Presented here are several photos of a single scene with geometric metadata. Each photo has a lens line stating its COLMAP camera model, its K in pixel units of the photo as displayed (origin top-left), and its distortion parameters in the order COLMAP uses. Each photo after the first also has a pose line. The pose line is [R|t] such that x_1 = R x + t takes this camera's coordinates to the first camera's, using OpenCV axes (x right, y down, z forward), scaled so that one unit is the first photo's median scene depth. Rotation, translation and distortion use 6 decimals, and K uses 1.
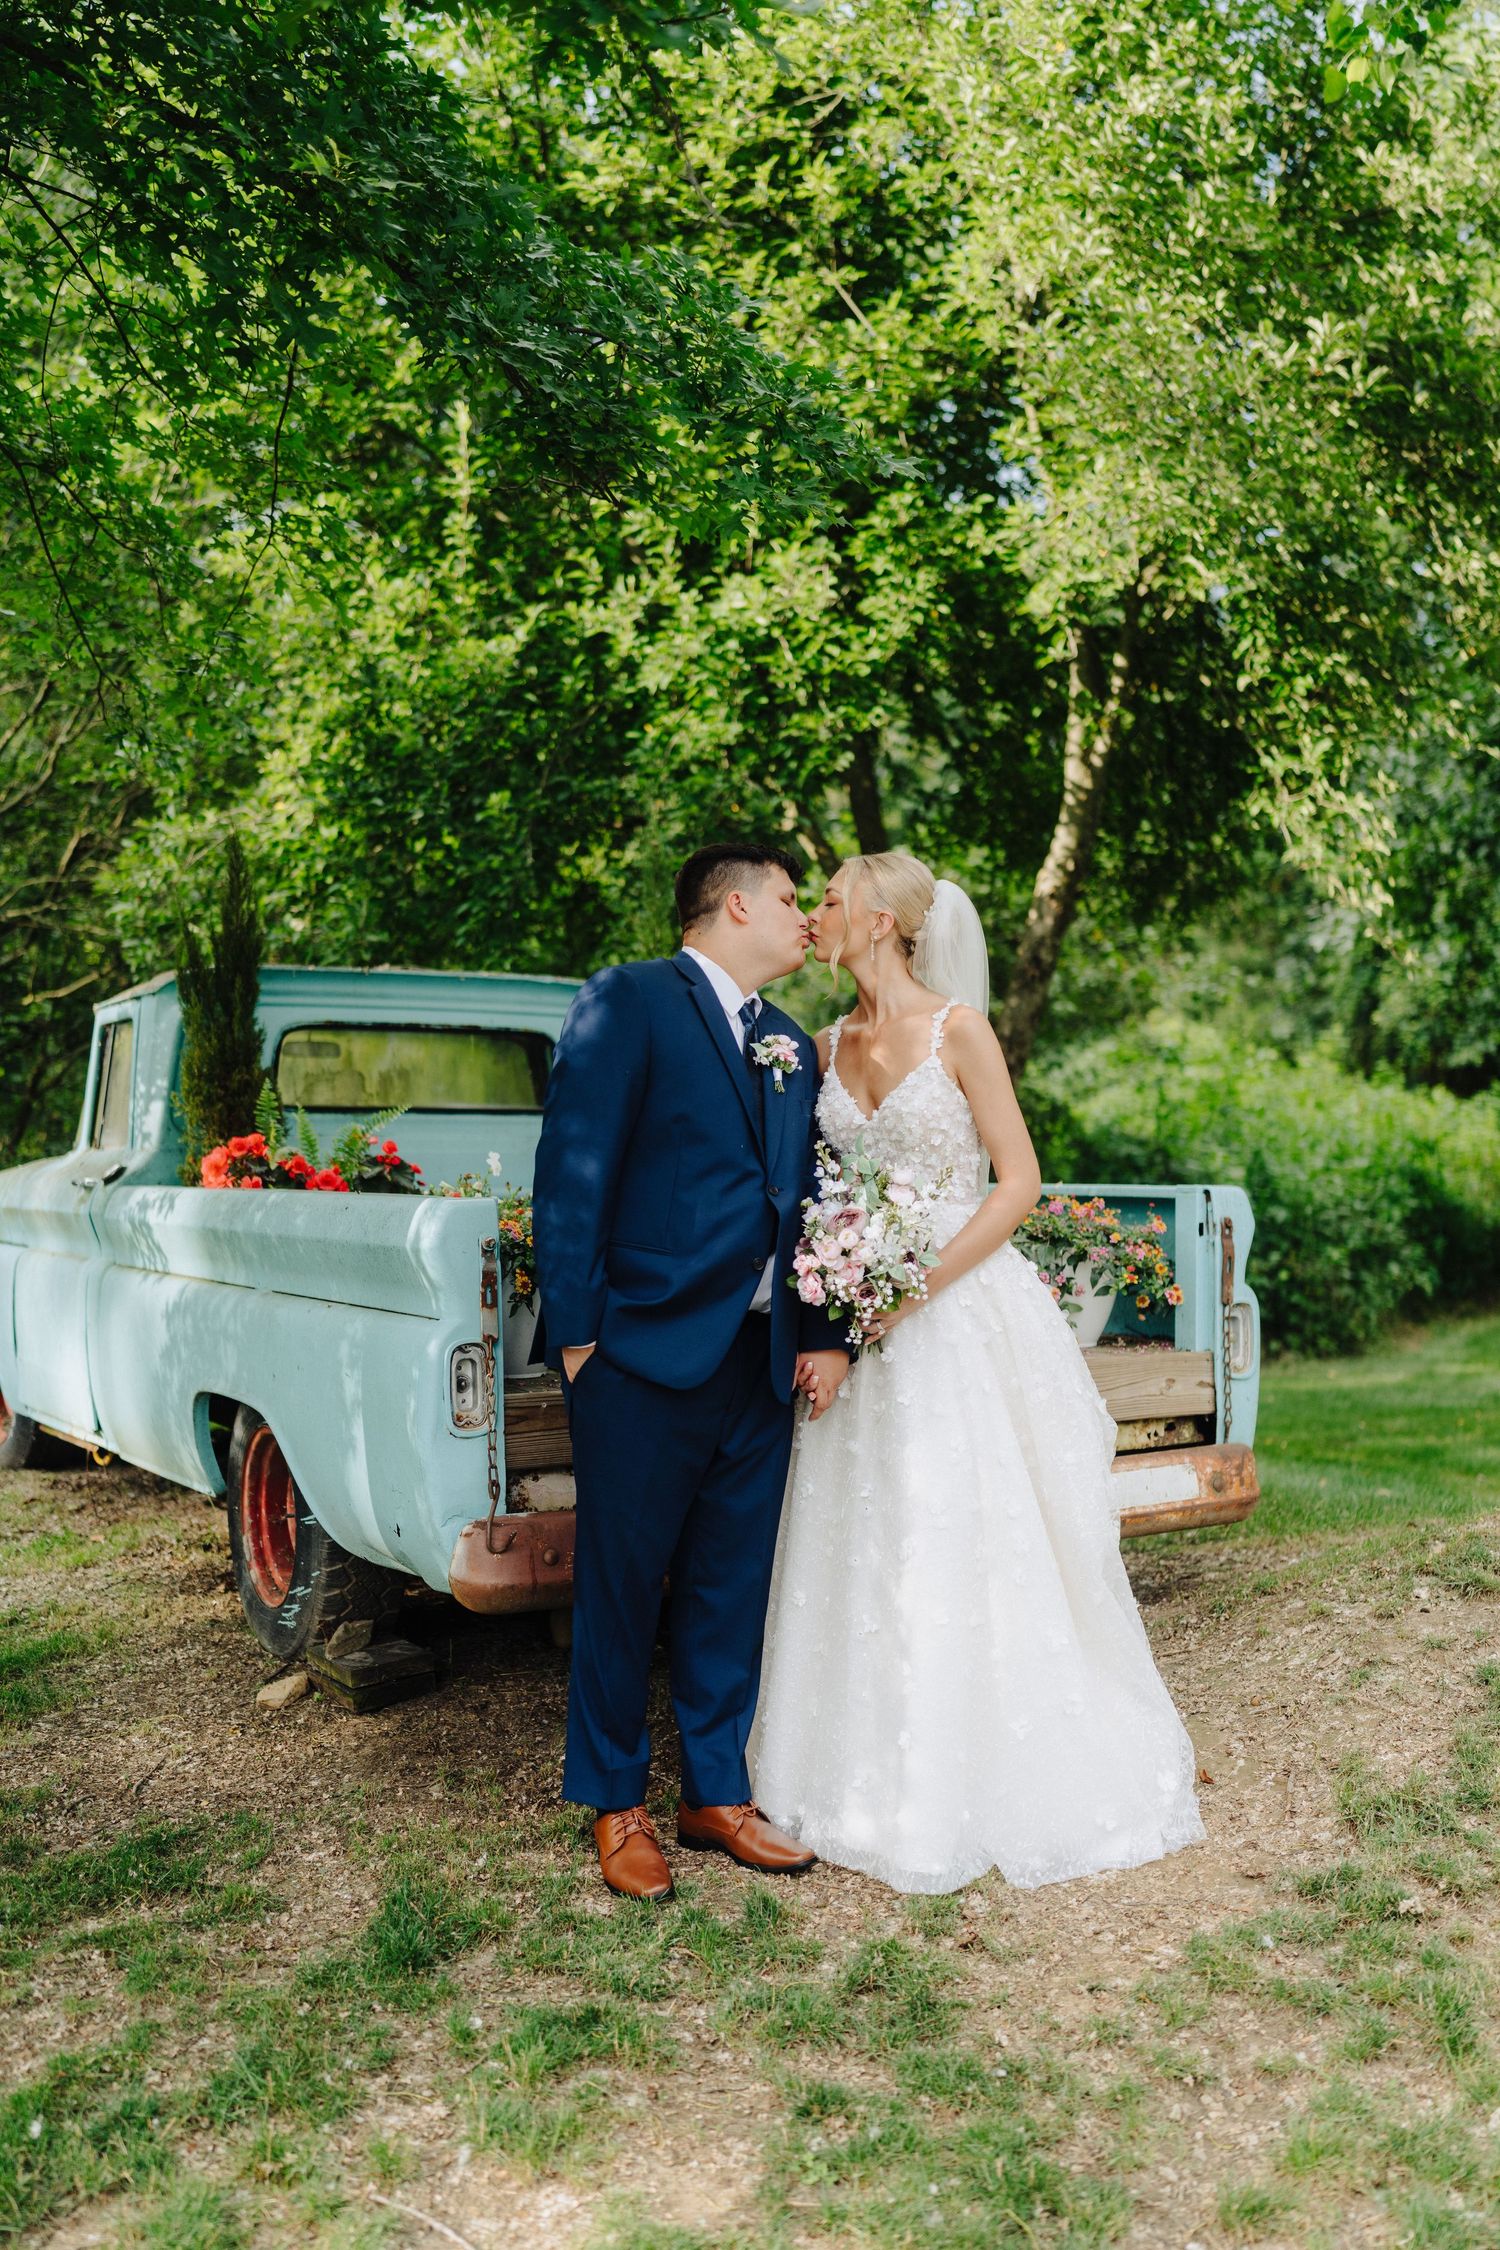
lens RADIAL K [[2233.2, 0, 752.3], [0, 2233.2, 1146.8], [0, 0, 1]] dist [0.006315, 0.011041]
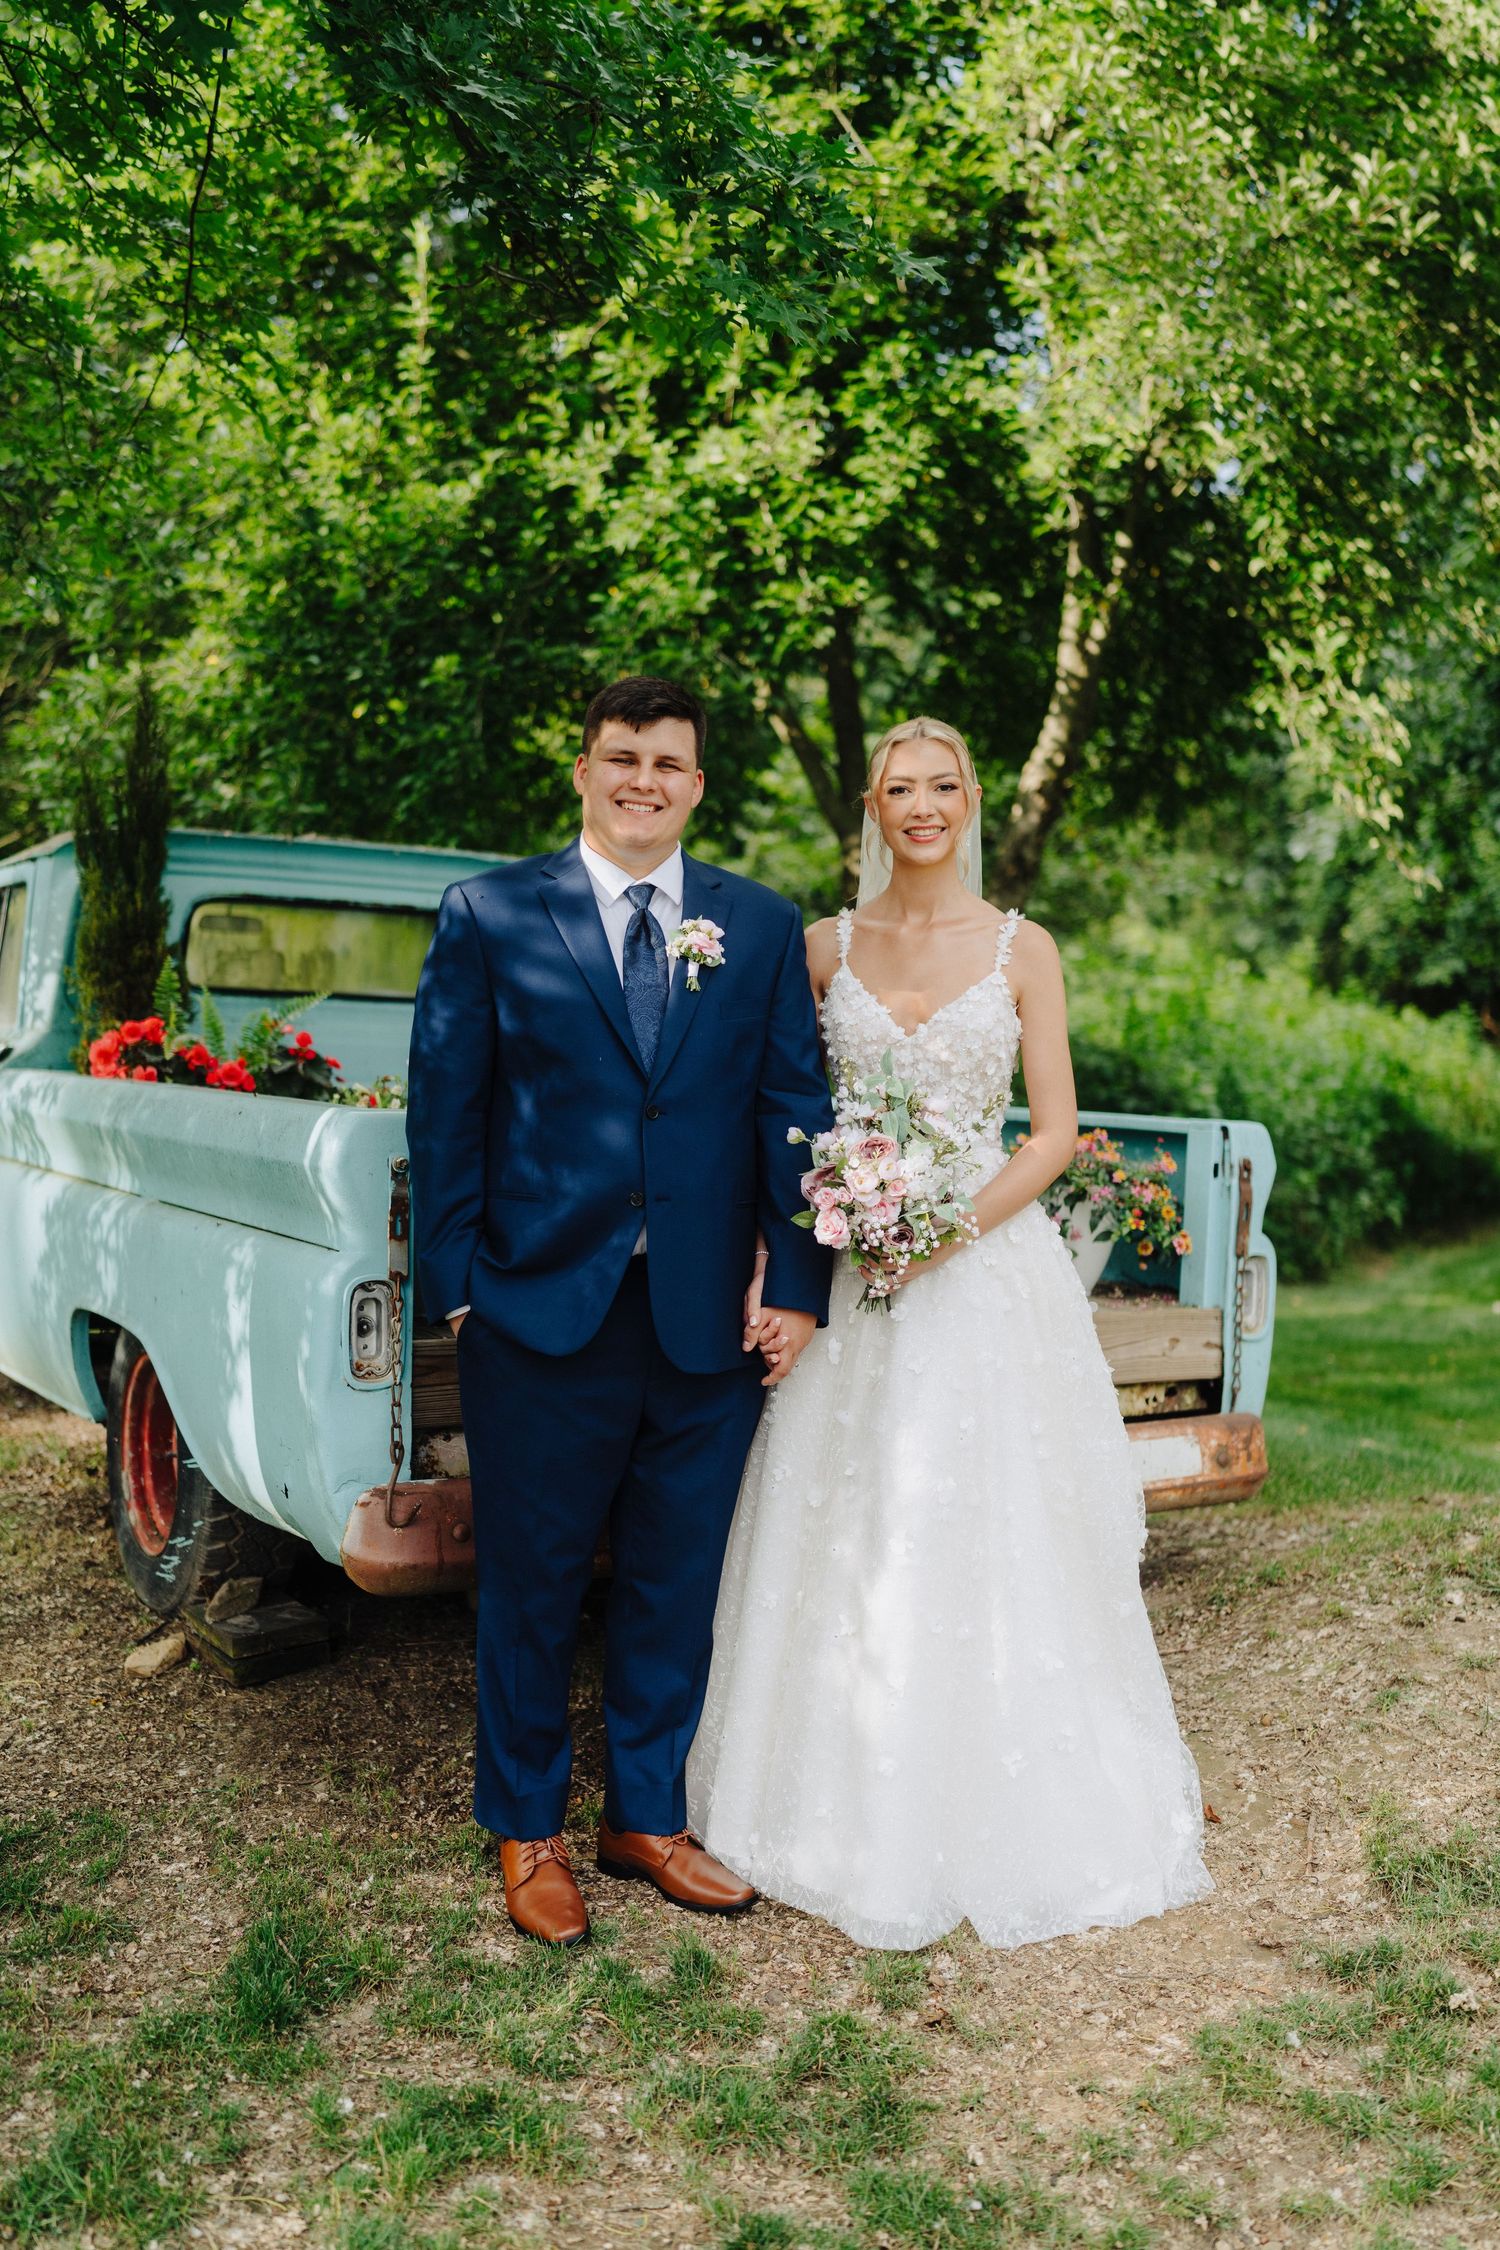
lens RADIAL K [[2233.2, 0, 752.3], [0, 2233.2, 1146.8], [0, 0, 1]] dist [0.006315, 0.011041]
pose [[0.999035, 0.037434, 0.022972, -0.002787], [-0.038506, 0.998098, 0.048146, -0.007394], [-0.021126, -0.048984, 0.998576, 0.113324]]
